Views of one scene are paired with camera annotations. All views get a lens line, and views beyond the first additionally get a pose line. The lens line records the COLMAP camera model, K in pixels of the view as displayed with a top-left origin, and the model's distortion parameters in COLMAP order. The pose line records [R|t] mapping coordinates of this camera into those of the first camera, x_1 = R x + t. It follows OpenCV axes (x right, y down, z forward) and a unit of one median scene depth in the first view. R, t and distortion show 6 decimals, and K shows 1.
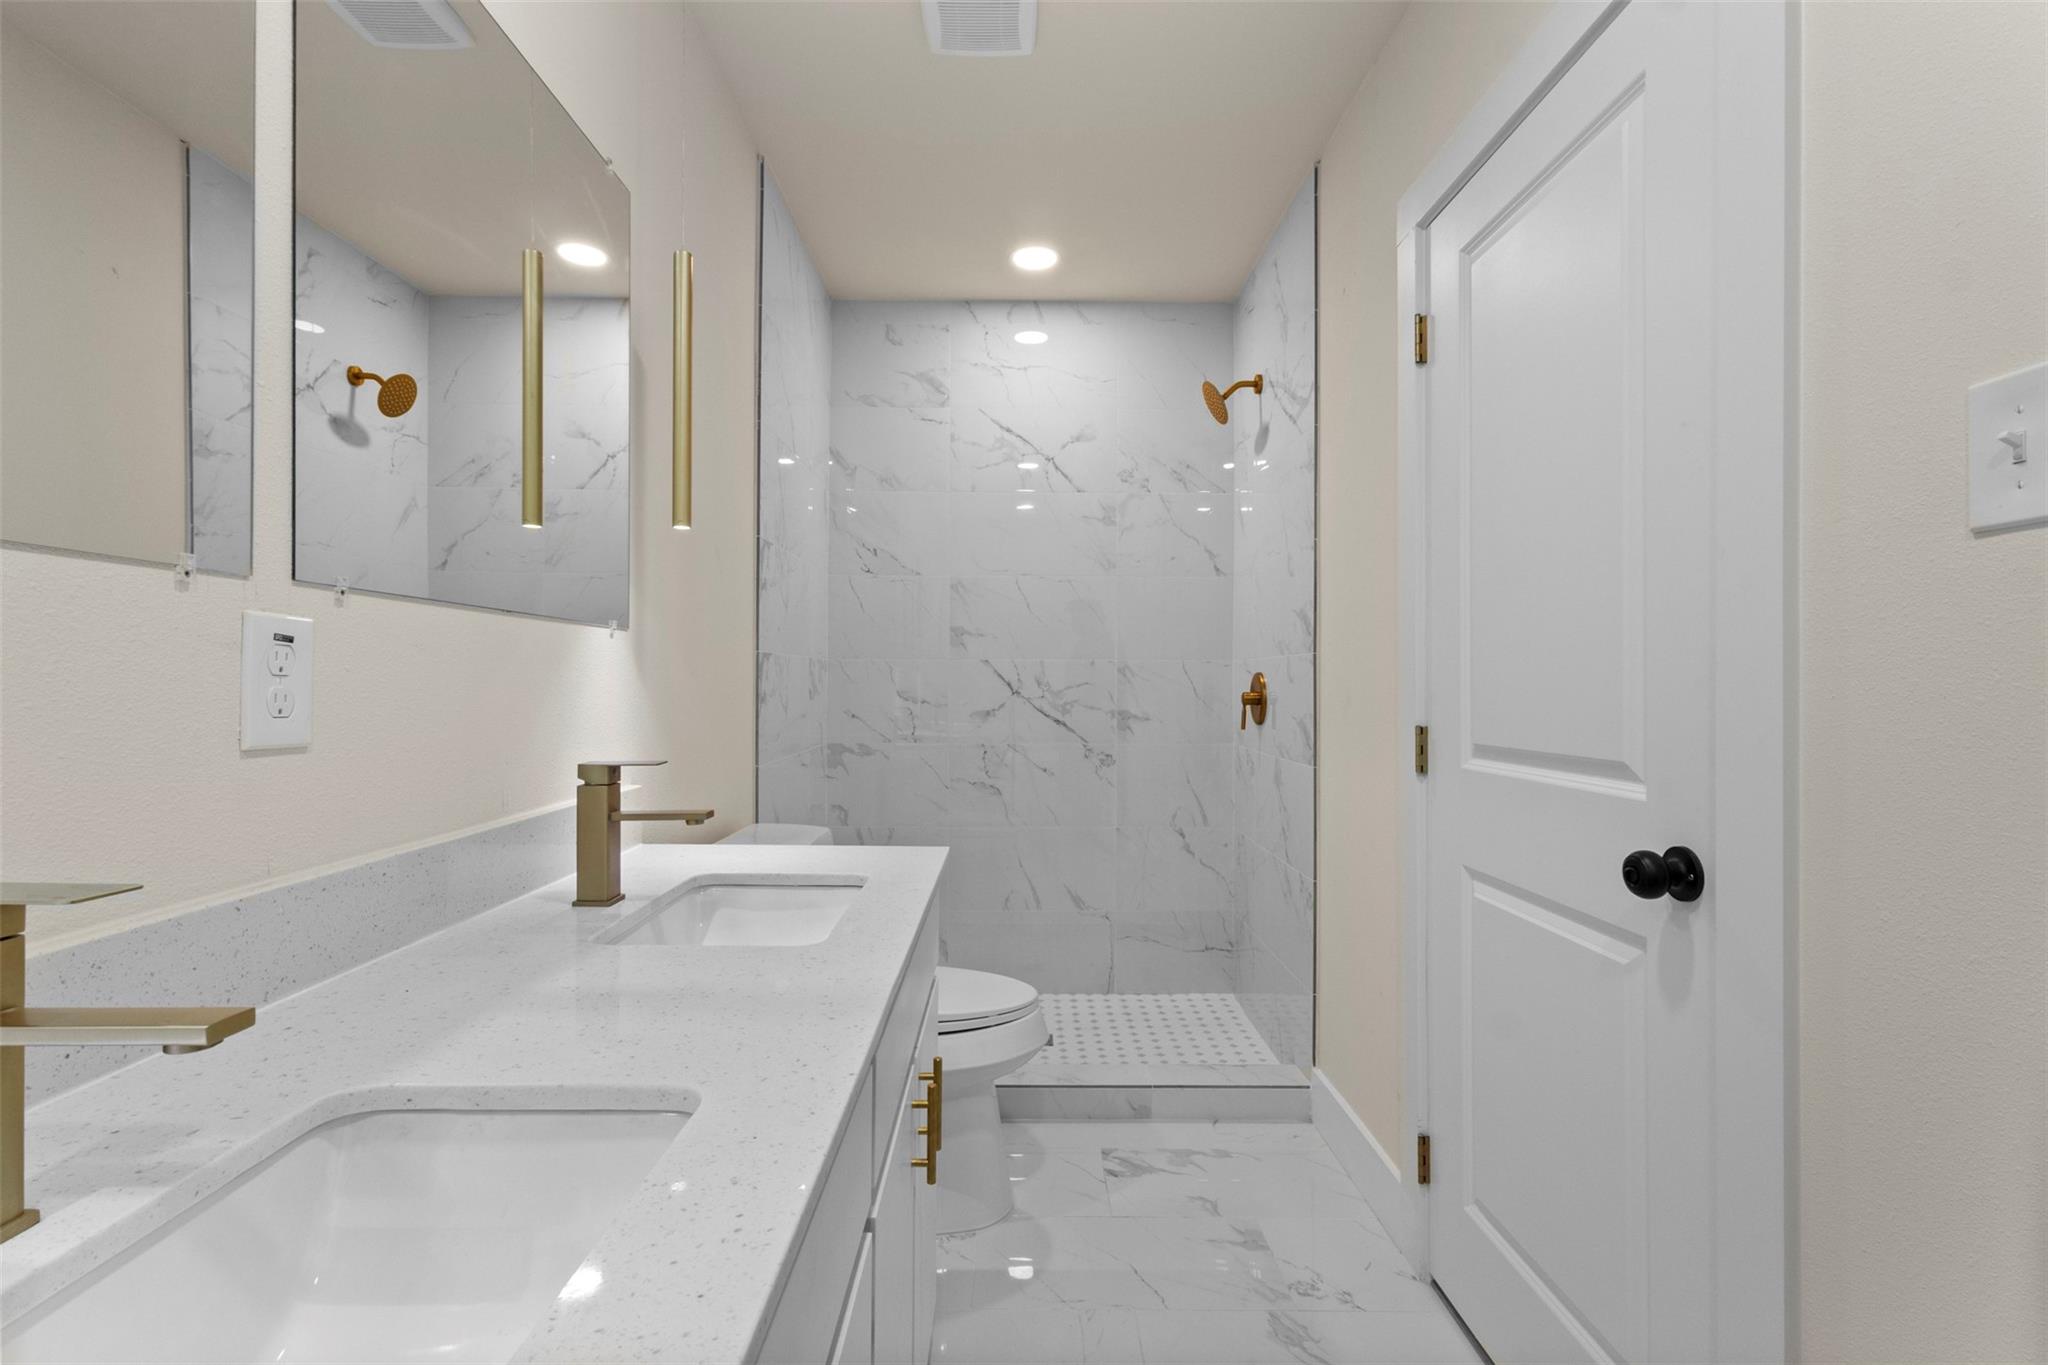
lens RADIAL K [[940.8, 0, 1027.0], [0, 940.8, 682.2], [0, 0, 1]] dist [-0.001519, 0.000376]
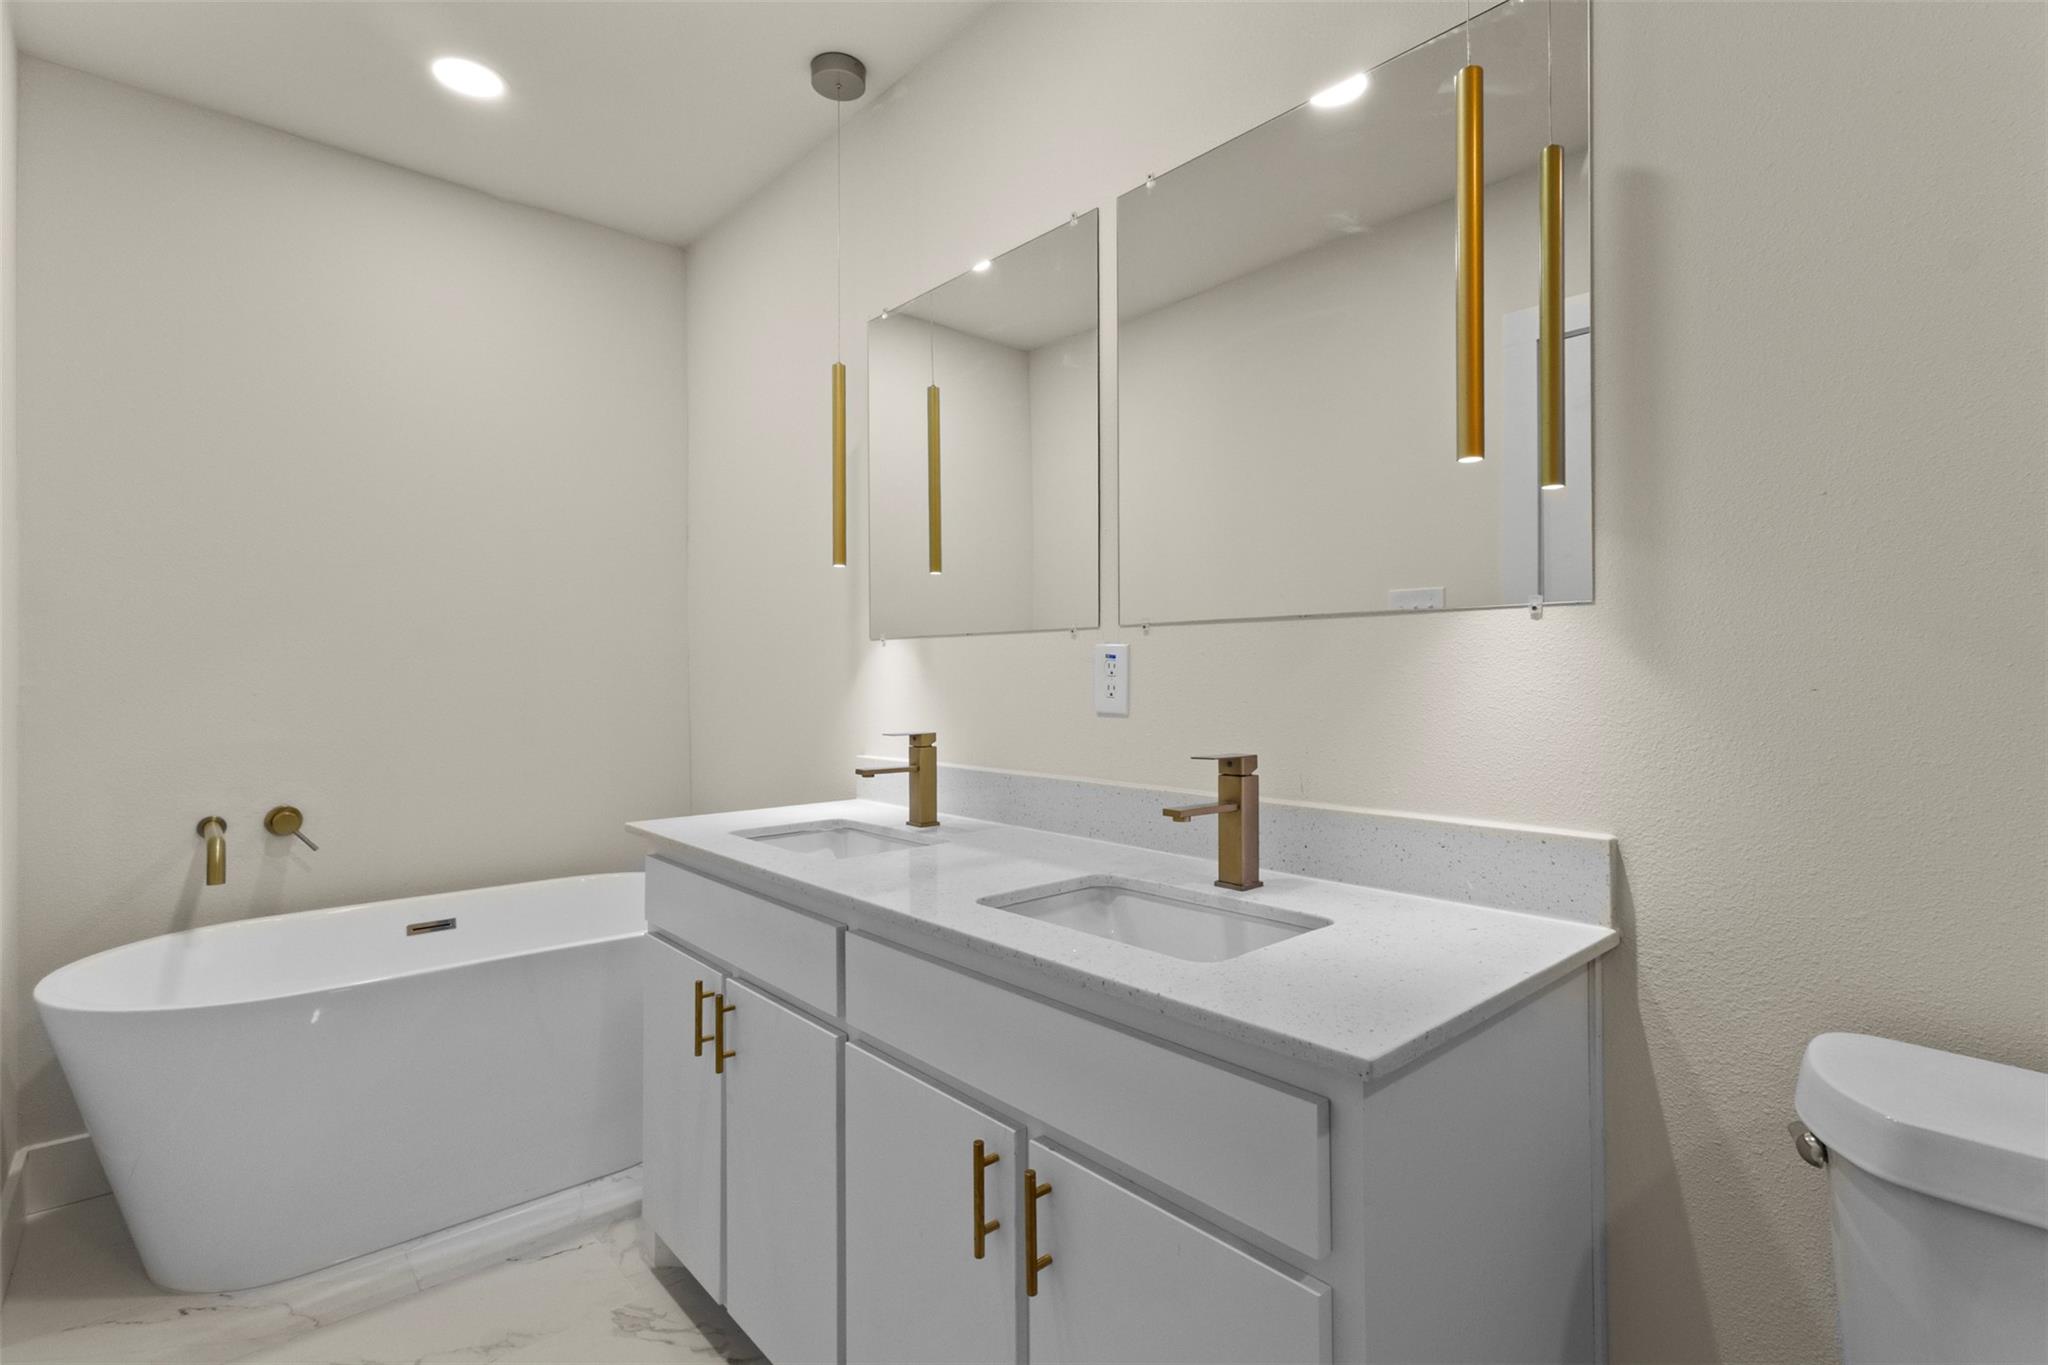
lens RADIAL K [[951.2, 0, 1024.0], [0, 951.2, 682.5], [0, 0, 1]] dist [0.038303, 0.000167]
pose [[-0.752119, -0.000544, -0.659027, 0.615882], [0.000501, 0.999999, -0.001397, 0.010109], [0.659027, -0.001381, -0.752118, 2.339370]]
